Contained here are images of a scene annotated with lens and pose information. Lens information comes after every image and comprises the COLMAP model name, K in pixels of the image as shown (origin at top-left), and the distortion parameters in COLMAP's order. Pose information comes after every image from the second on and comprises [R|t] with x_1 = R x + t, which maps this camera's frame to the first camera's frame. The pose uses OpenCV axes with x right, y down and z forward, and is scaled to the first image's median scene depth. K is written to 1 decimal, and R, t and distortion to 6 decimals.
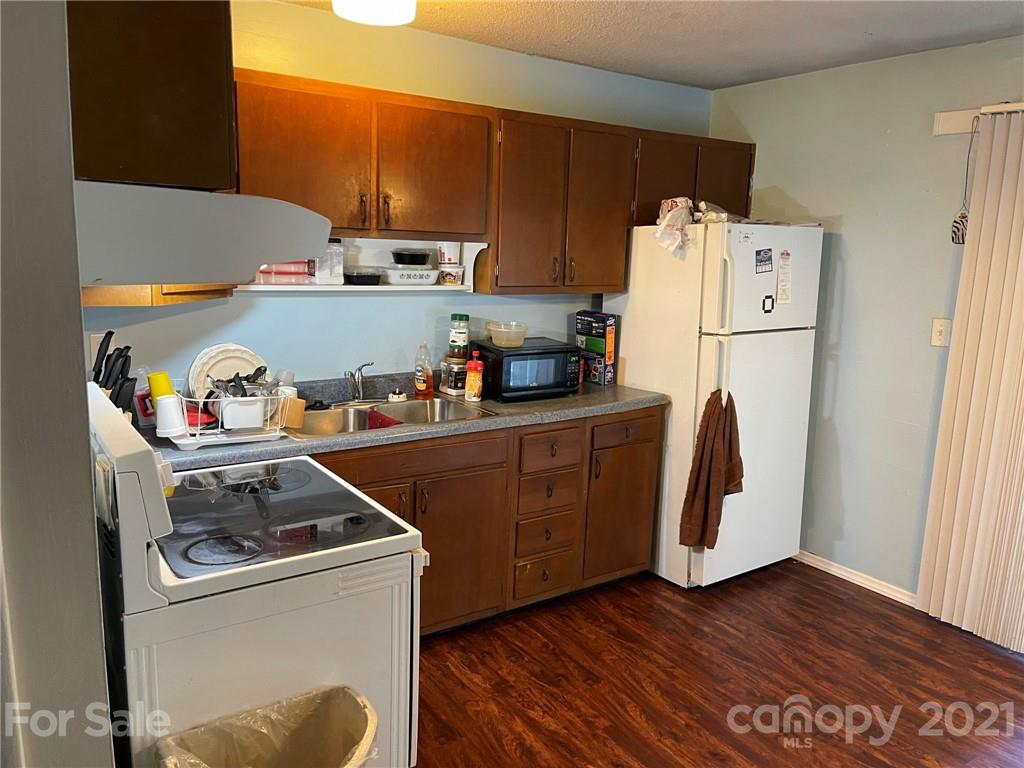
lens RADIAL K [[777.4, 0, 521.2], [0, 777.4, 386.3], [0, 0, 1]] dist [0.046027, -0.039930]
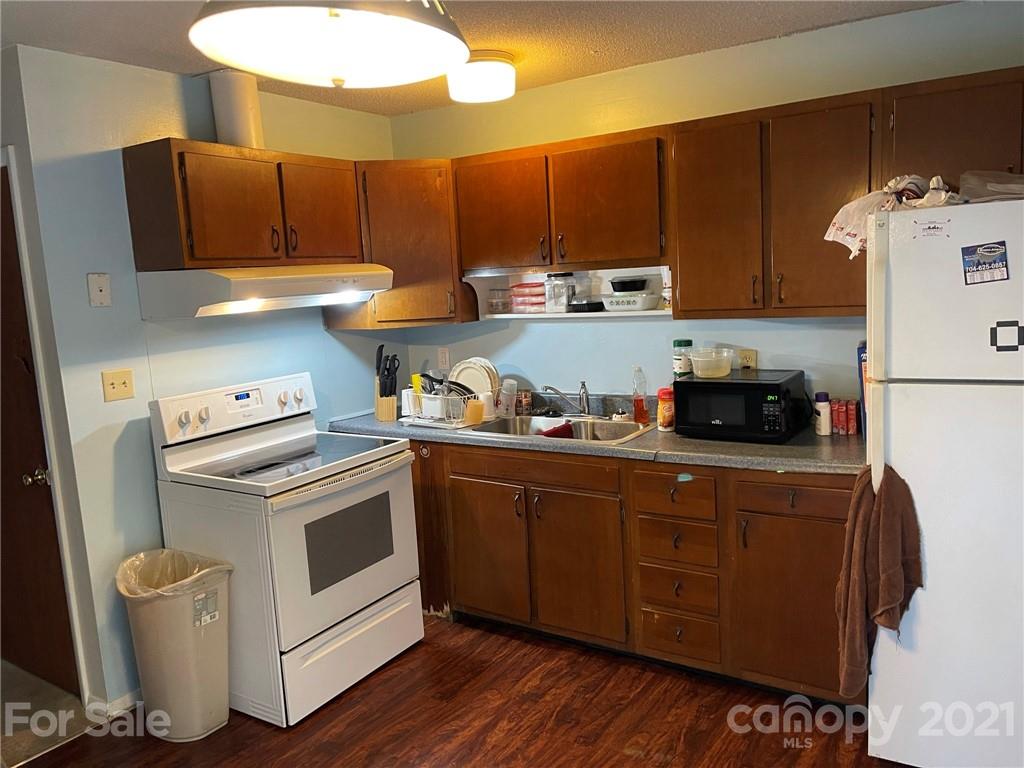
lens RADIAL K [[777.4, 0, 517.2], [0, 777.4, 381.4], [0, 0, 1]] dist [0.046027, -0.039930]
pose [[0.375200, 0.073957, -0.923989, 0.735606], [-0.098762, 0.994328, 0.039484, -0.060105], [0.921668, 0.076440, 0.380375, 0.454022]]
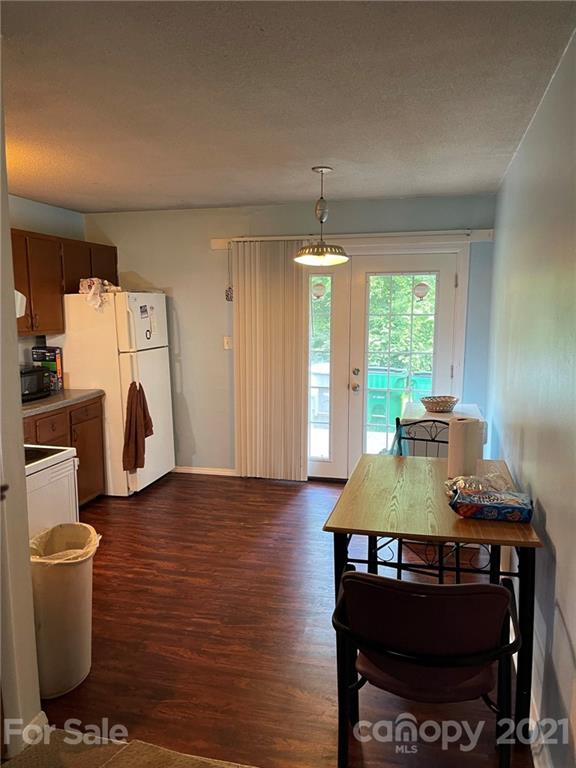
lens RADIAL K [[583.0, 0, 287.7], [0, 583.0, 388.4], [0, 0, 1]] dist [0.046027, -0.039930]
pose [[0.758350, -0.122809, 0.640174, -0.351180], [0.142585, 0.989561, 0.020928, 0.041796], [-0.636062, 0.075408, 0.767945, -0.286956]]
